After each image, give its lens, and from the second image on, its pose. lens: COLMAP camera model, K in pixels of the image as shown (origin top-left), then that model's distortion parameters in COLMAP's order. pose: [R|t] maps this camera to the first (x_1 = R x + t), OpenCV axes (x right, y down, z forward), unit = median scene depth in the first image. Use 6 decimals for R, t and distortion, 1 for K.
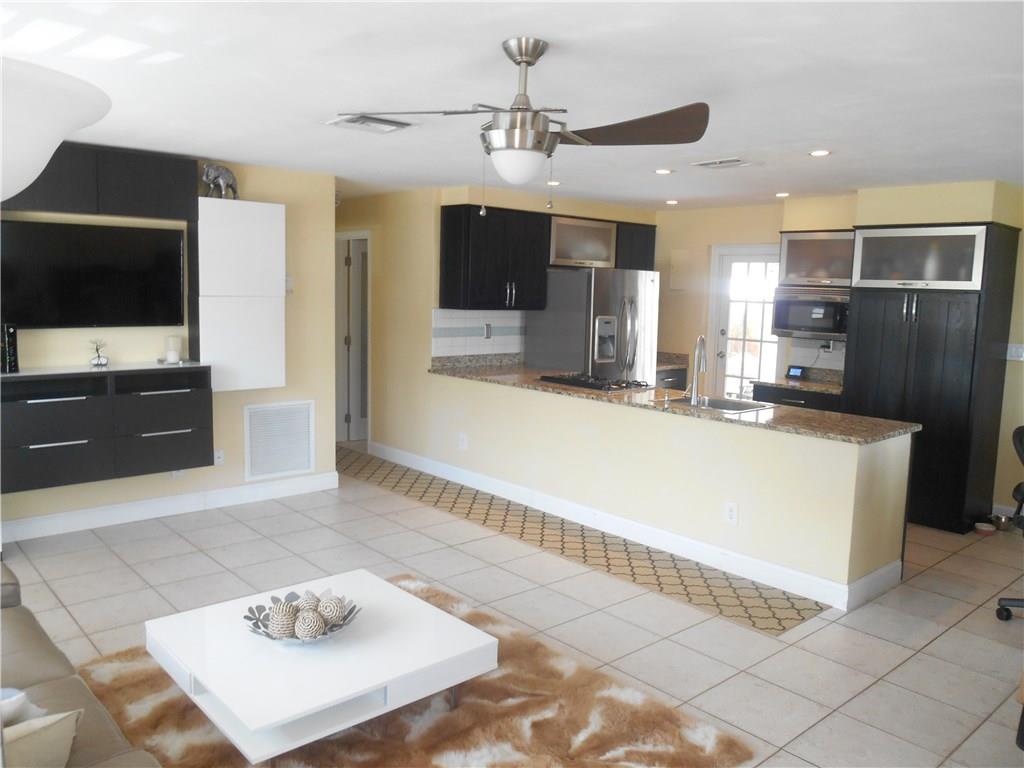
lens RADIAL K [[789.0, 0, 514.9], [0, 789.0, 381.1], [0, 0, 1]] dist [-0.028849, 0.015553]
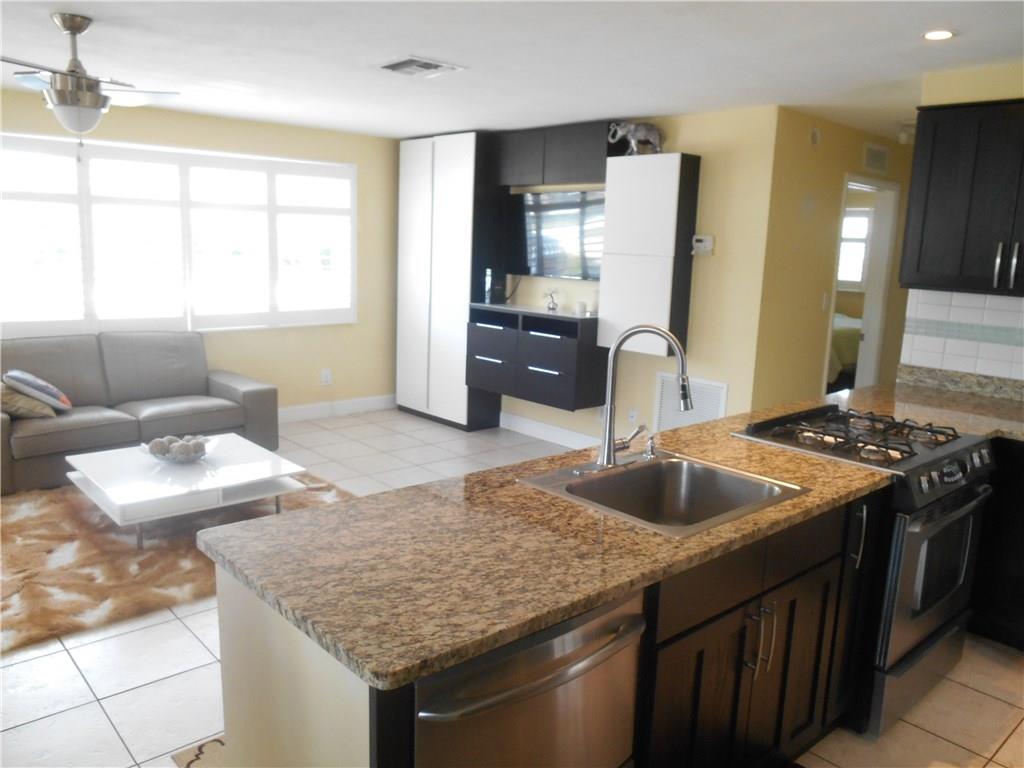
lens RADIAL K [[789.0, 0, 514.9], [0, 789.0, 381.1], [0, 0, 1]] dist [-0.028849, 0.015553]
pose [[0.006137, 0.149517, -0.988740, 0.546999], [-0.158553, 0.976396, 0.146667, -0.063917], [0.987331, 0.155867, 0.029698, 0.723292]]
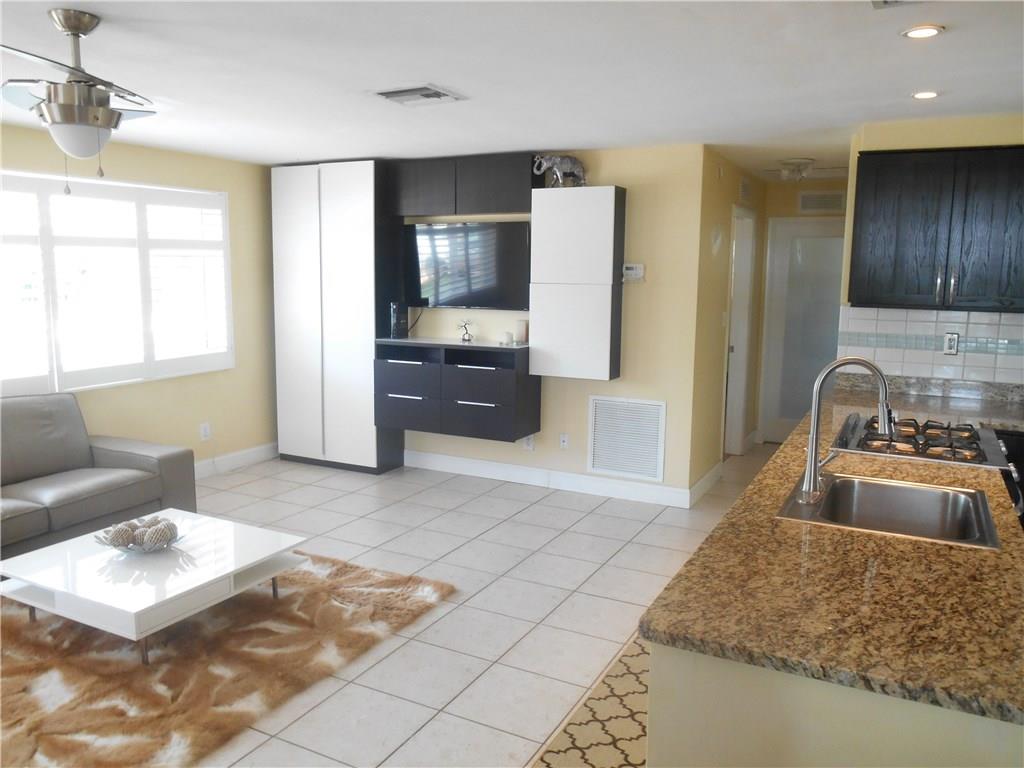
lens RADIAL K [[789.0, 0, 514.9], [0, 789.0, 381.1], [0, 0, 1]] dist [-0.028849, 0.015553]
pose [[0.355546, 0.109062, -0.928274, 0.487471], [-0.116533, 0.990592, 0.071749, -0.042205], [0.927366, 0.082664, 0.364910, 0.496213]]
